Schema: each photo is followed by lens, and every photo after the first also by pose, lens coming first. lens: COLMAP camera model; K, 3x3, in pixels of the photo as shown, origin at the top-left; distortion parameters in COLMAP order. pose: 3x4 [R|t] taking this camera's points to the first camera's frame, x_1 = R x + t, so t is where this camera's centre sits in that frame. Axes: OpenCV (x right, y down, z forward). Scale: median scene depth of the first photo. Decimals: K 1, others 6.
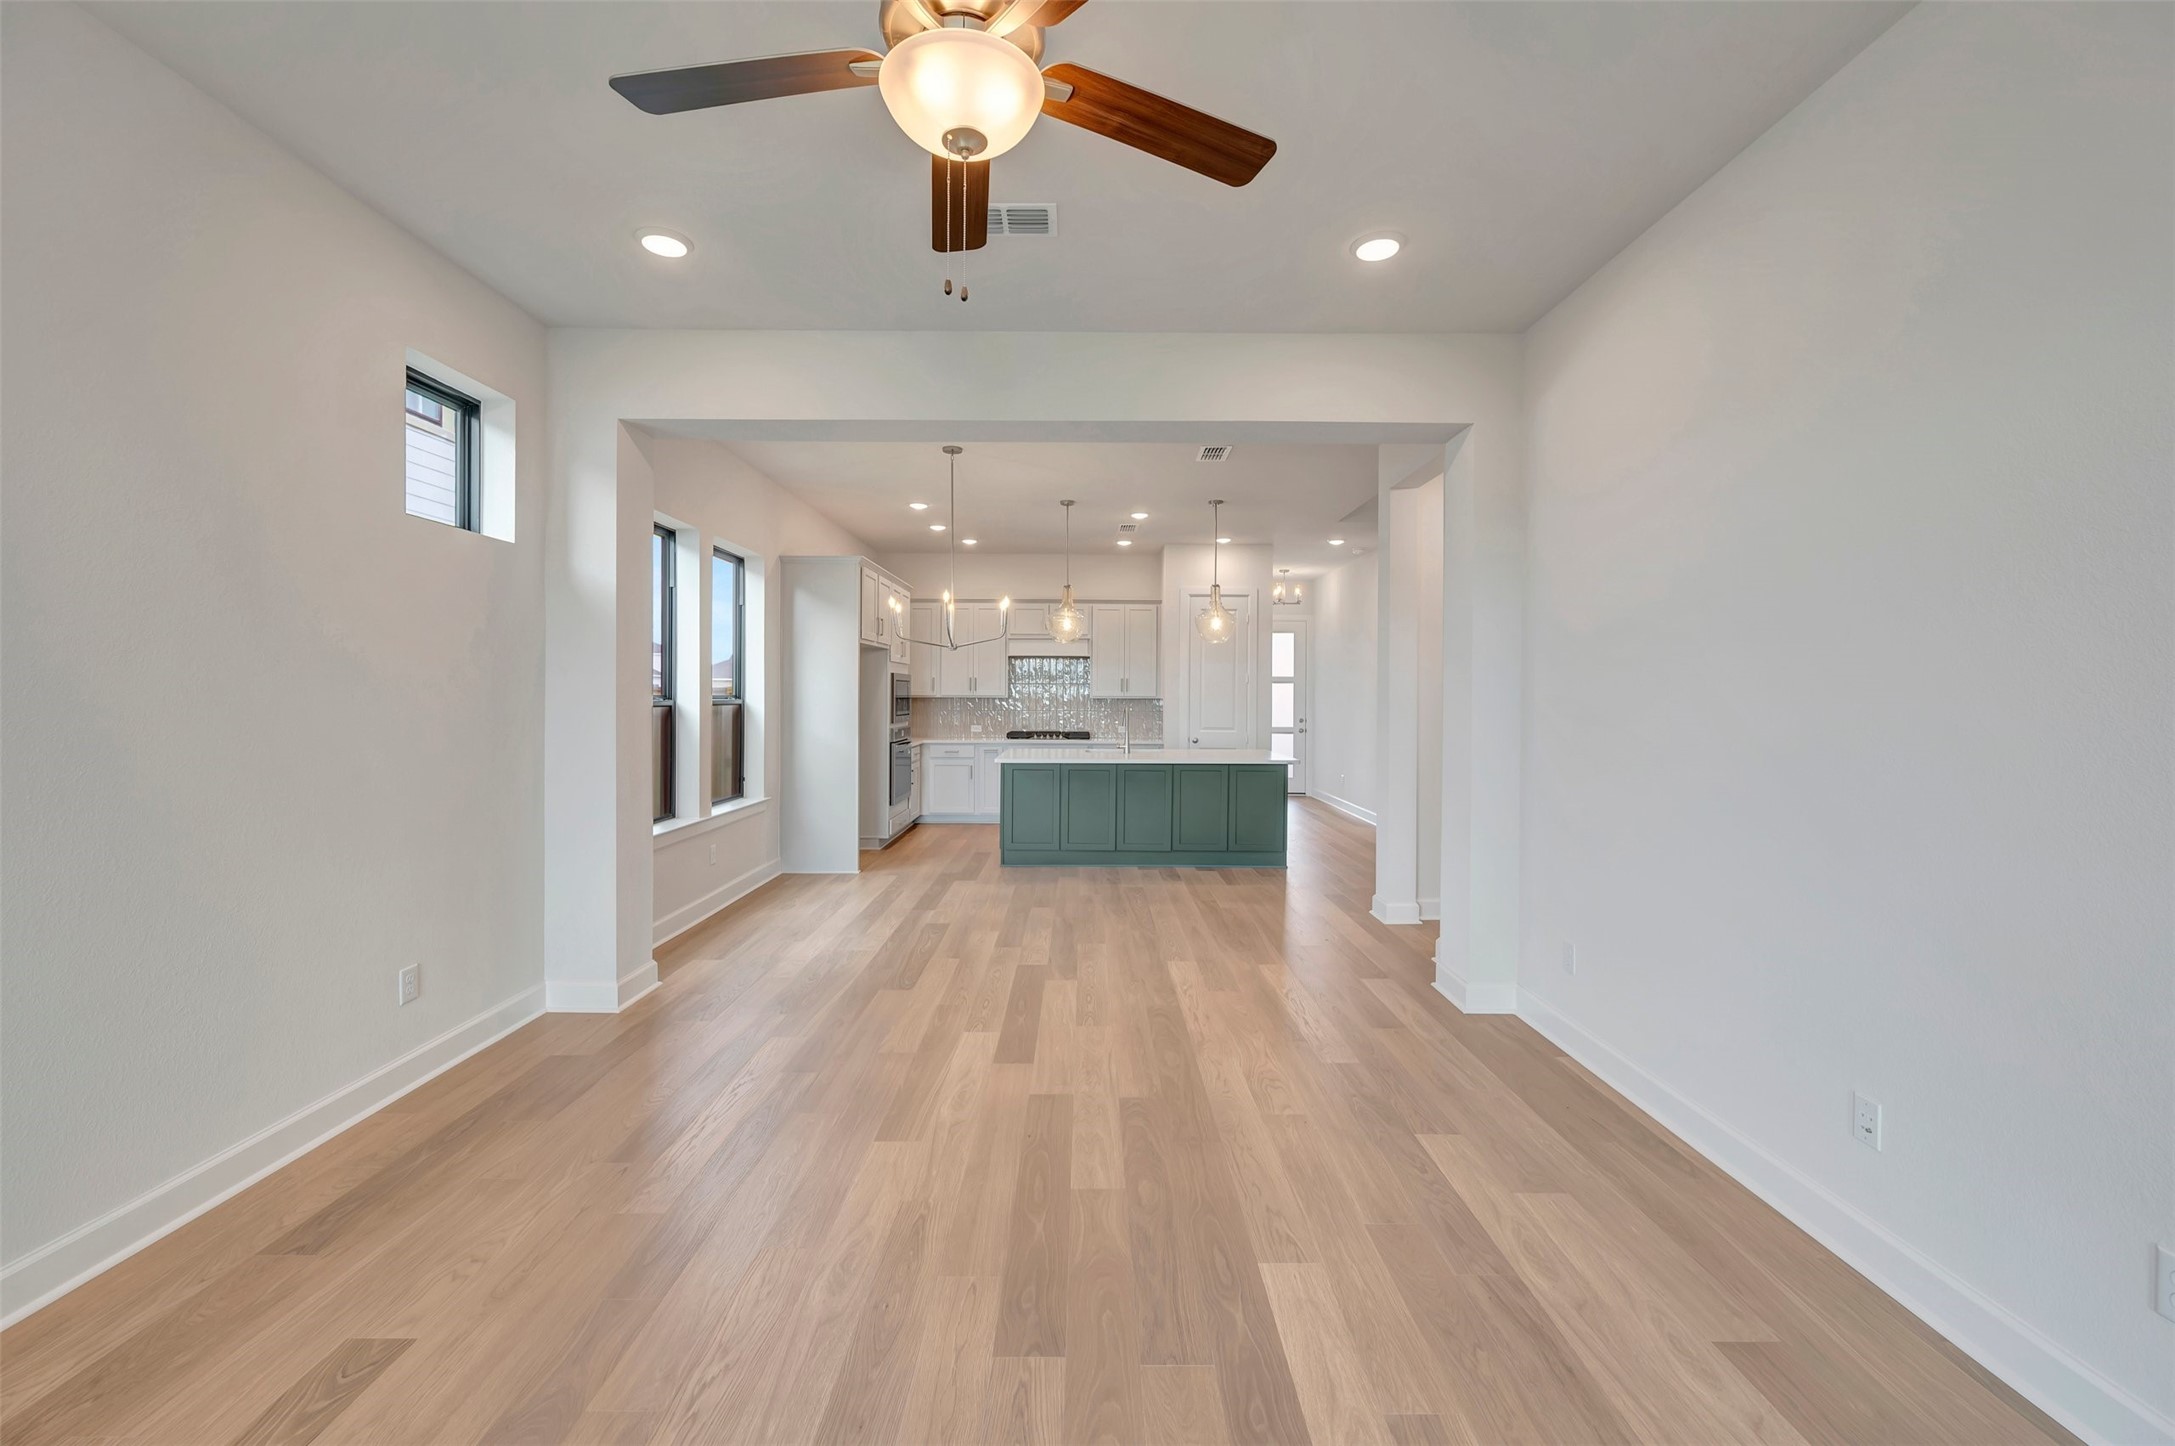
lens RADIAL K [[868.3, 0, 1093.2], [0, 868.3, 691.9], [0, 0, 1]] dist [-0.000747, -0.000158]
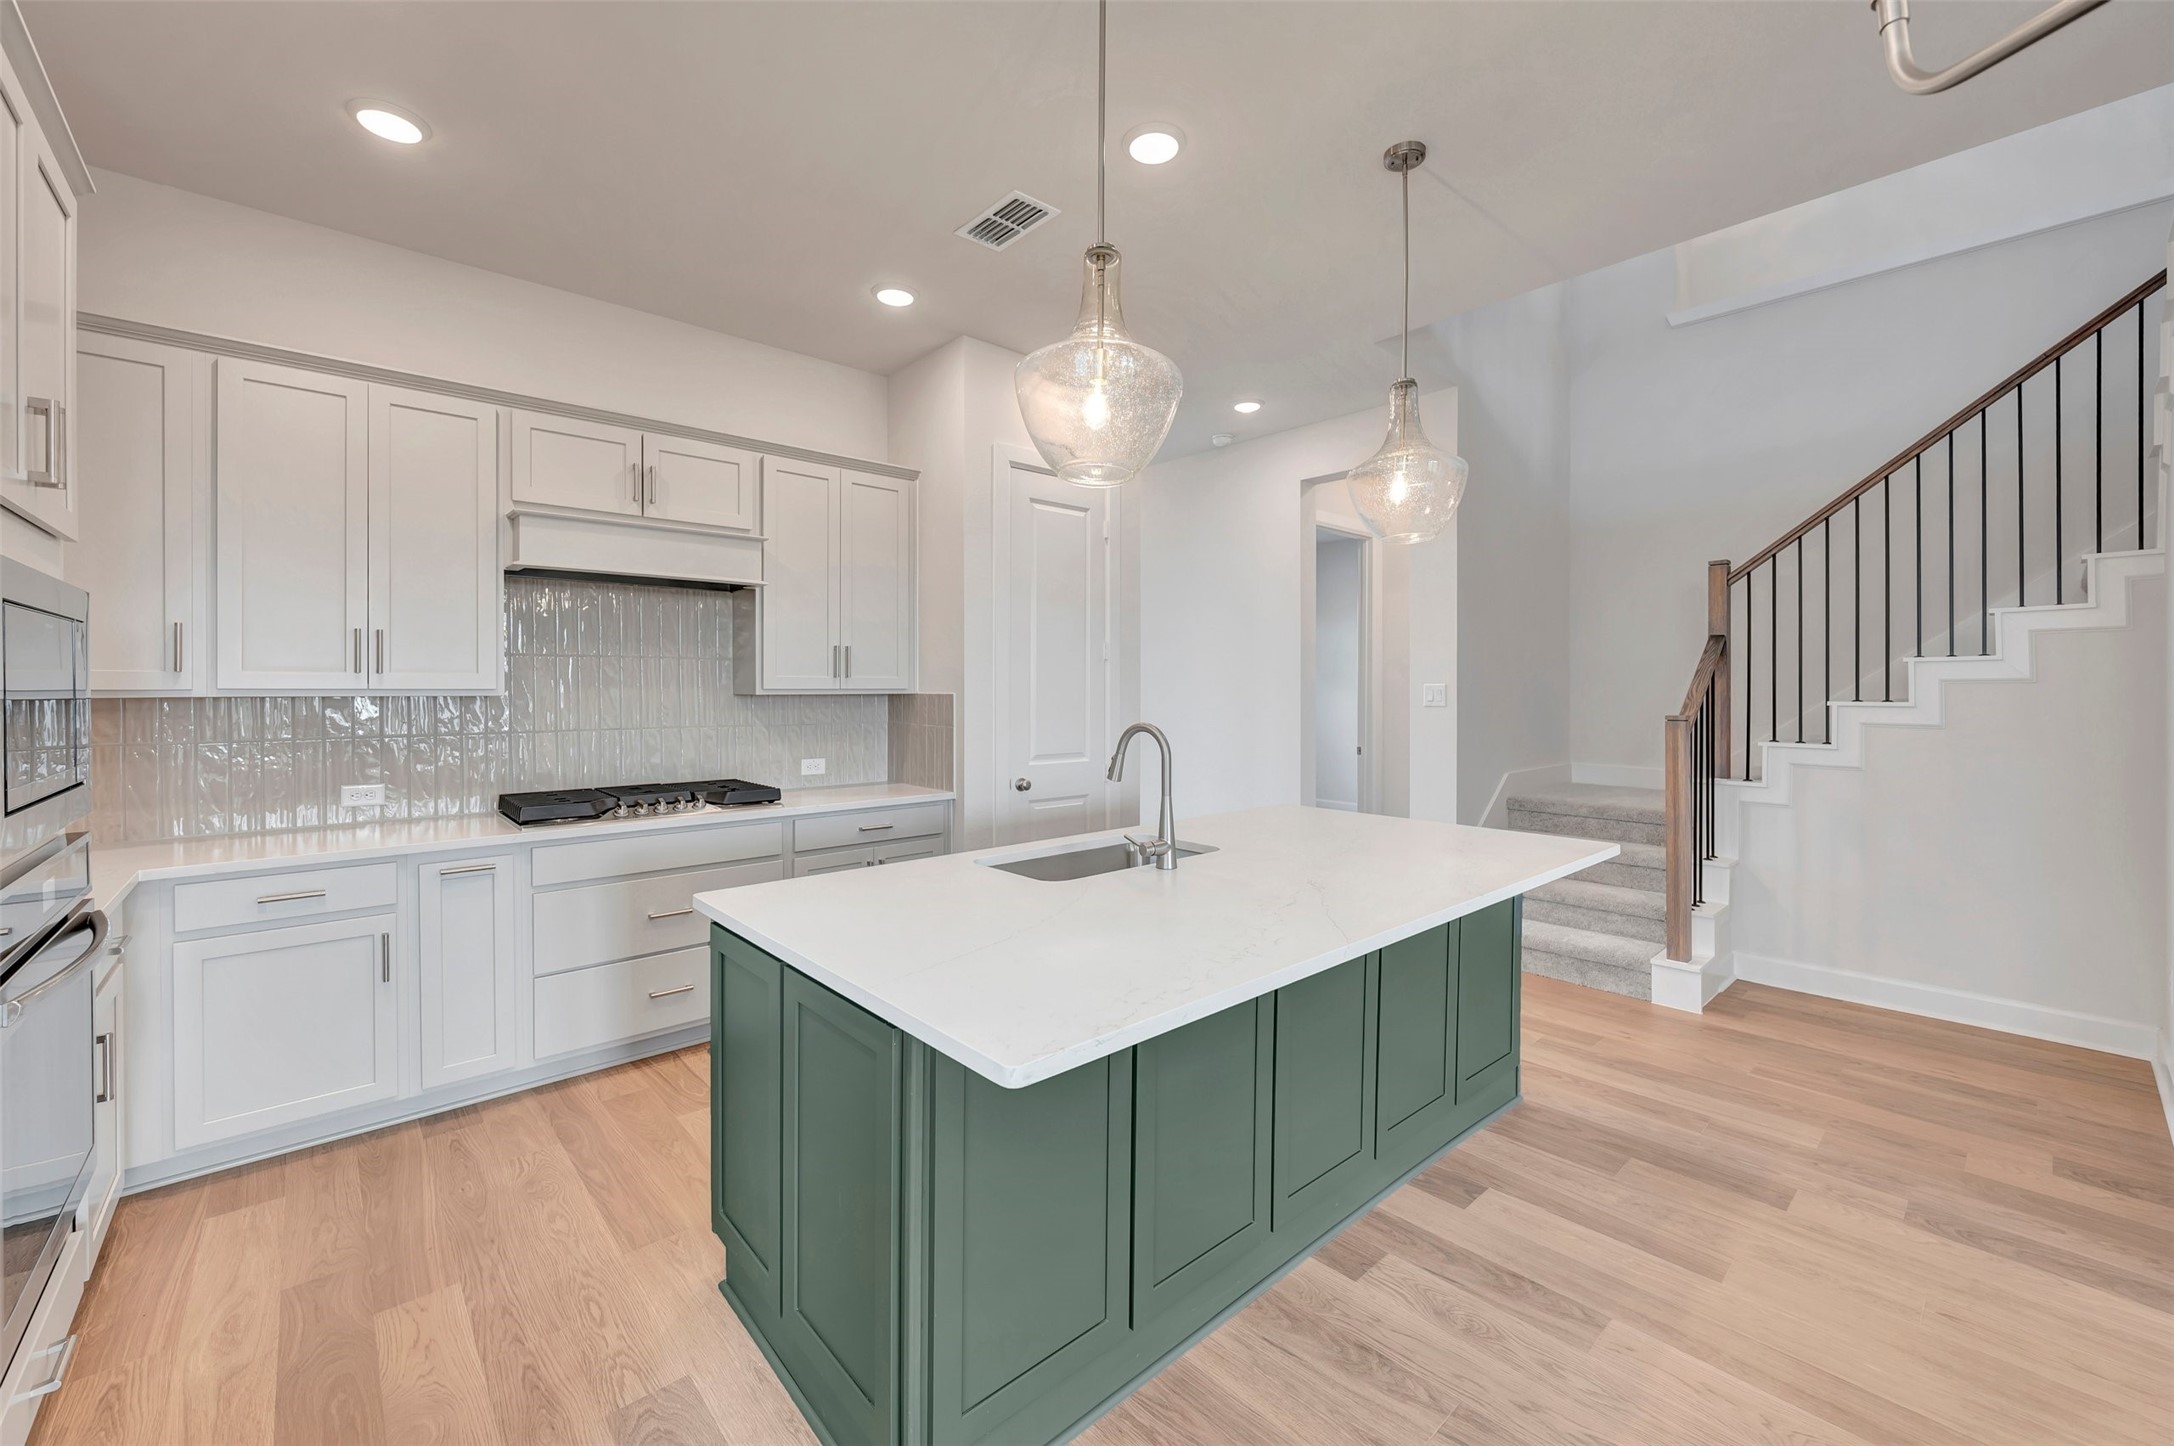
lens RADIAL K [[870.1, 0, 1092.6], [0, 870.1, 687.9], [0, 0, 1]] dist [0.000527, -0.000037]
pose [[0.747298, -0.005407, 0.664467, -0.212539], [0.002257, 0.999982, 0.005599, 0.003350], [-0.664485, -0.002685, 0.747297, 0.858343]]
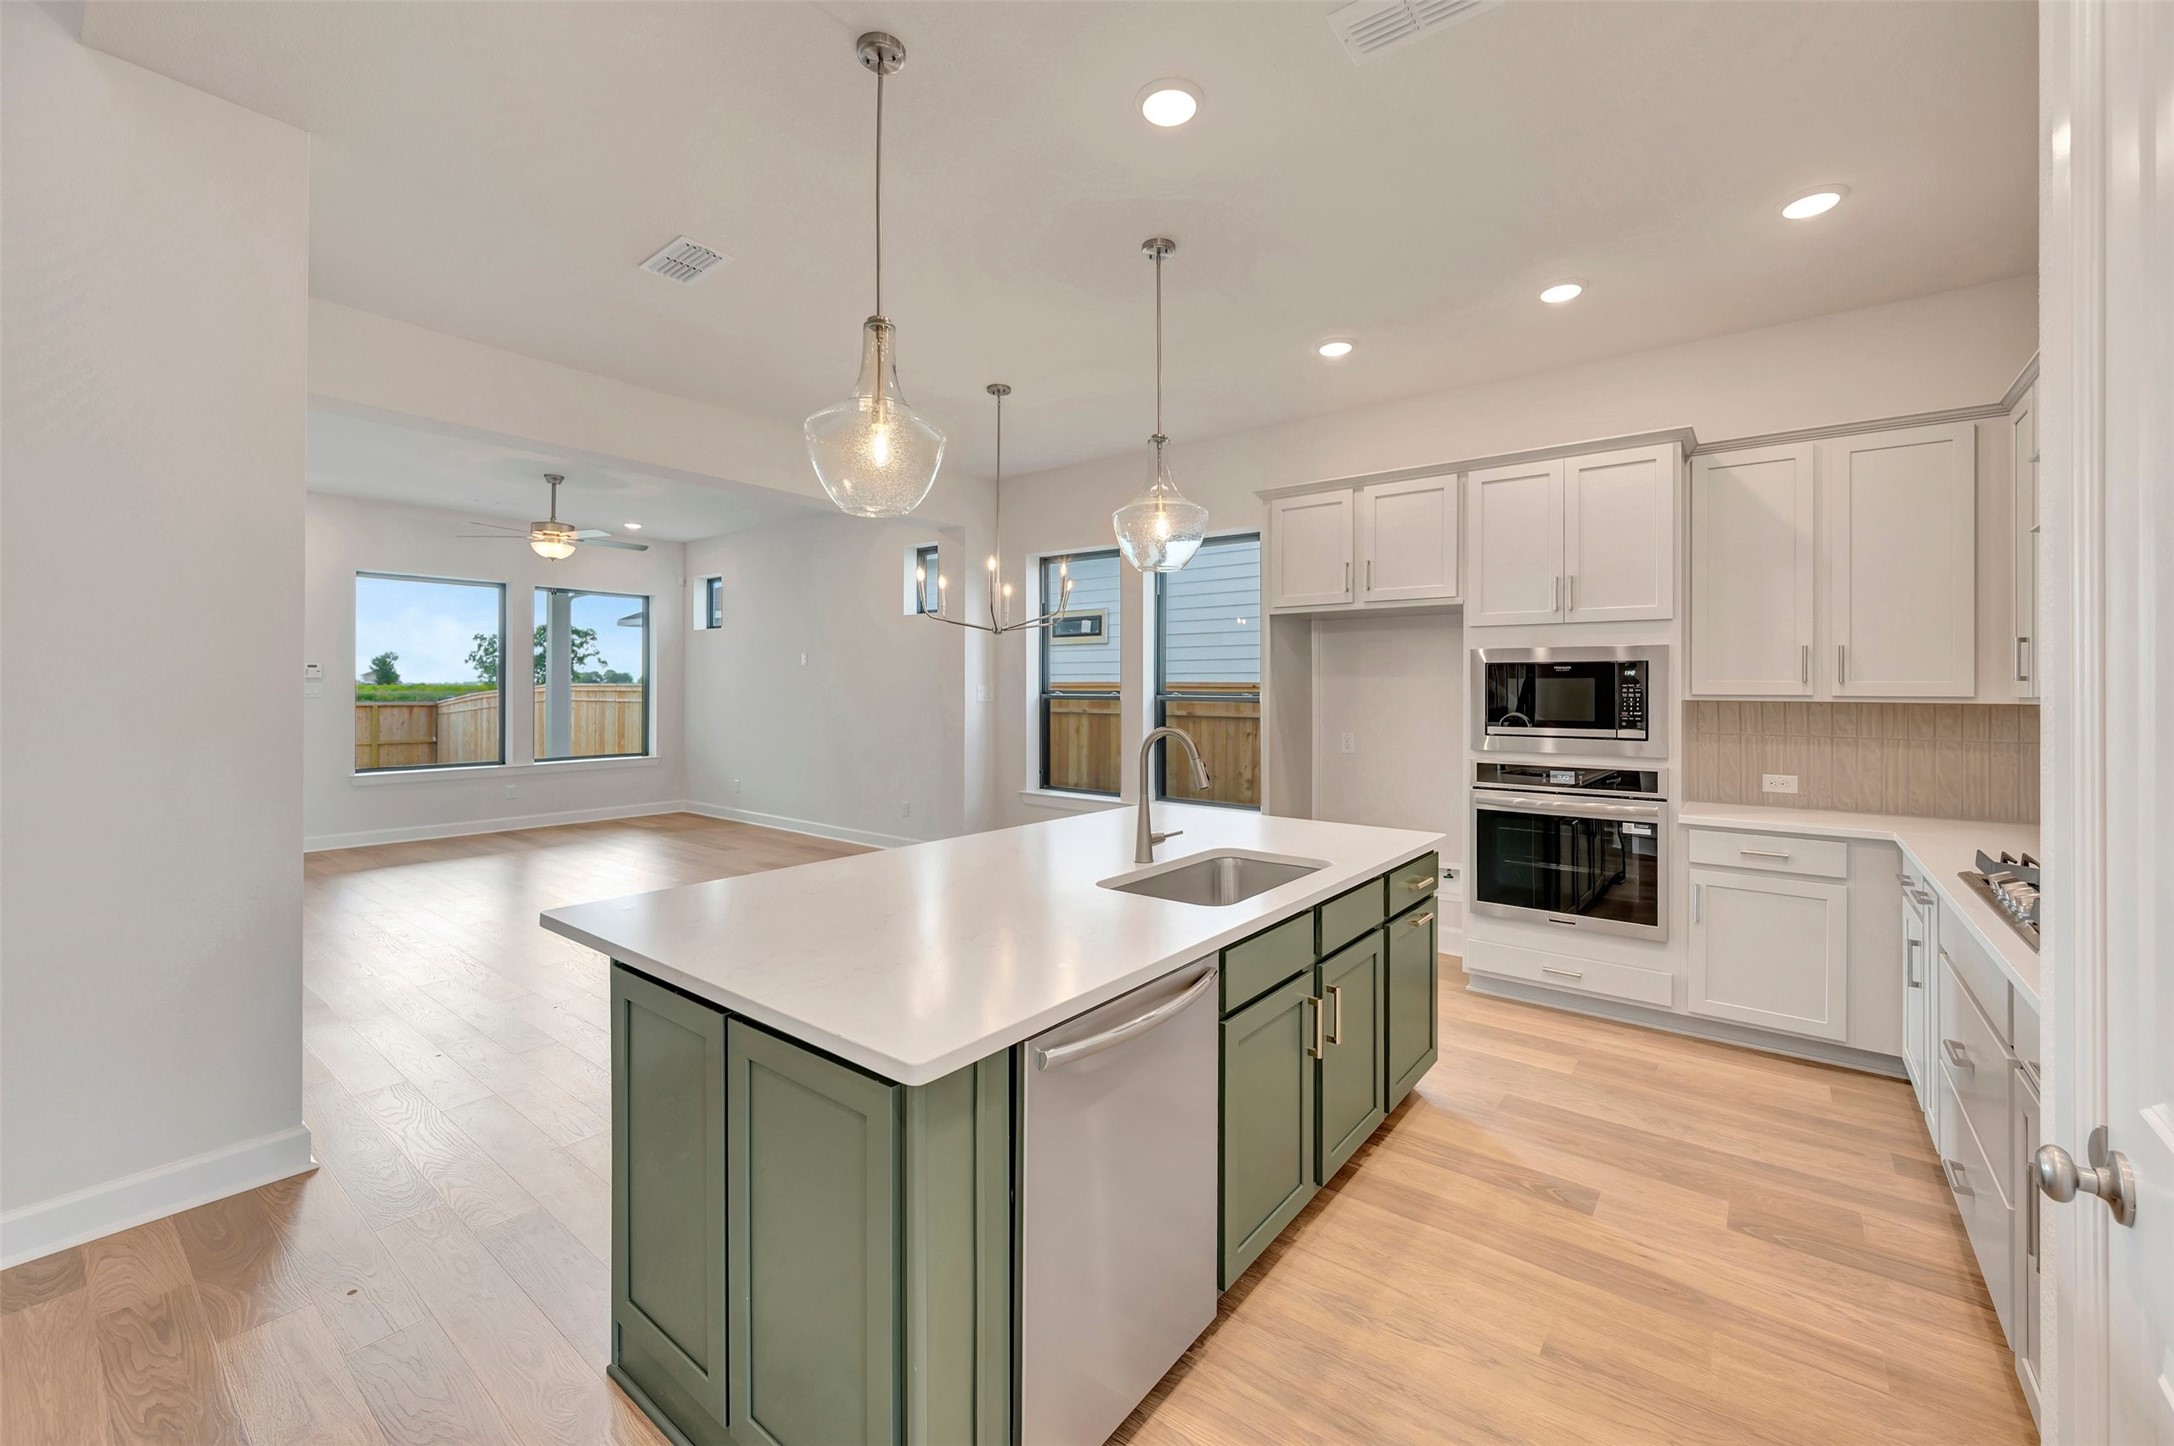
lens RADIAL K [[870.1, 0, 1092.6], [0, 870.1, 687.9], [0, 0, 1]] dist [0.000527, -0.000037]
pose [[-0.626575, -0.008281, -0.779317, 0.348357], [-0.005492, 0.999966, -0.006211, 0.005759], [0.779342, 0.000388, -0.626599, 1.317226]]
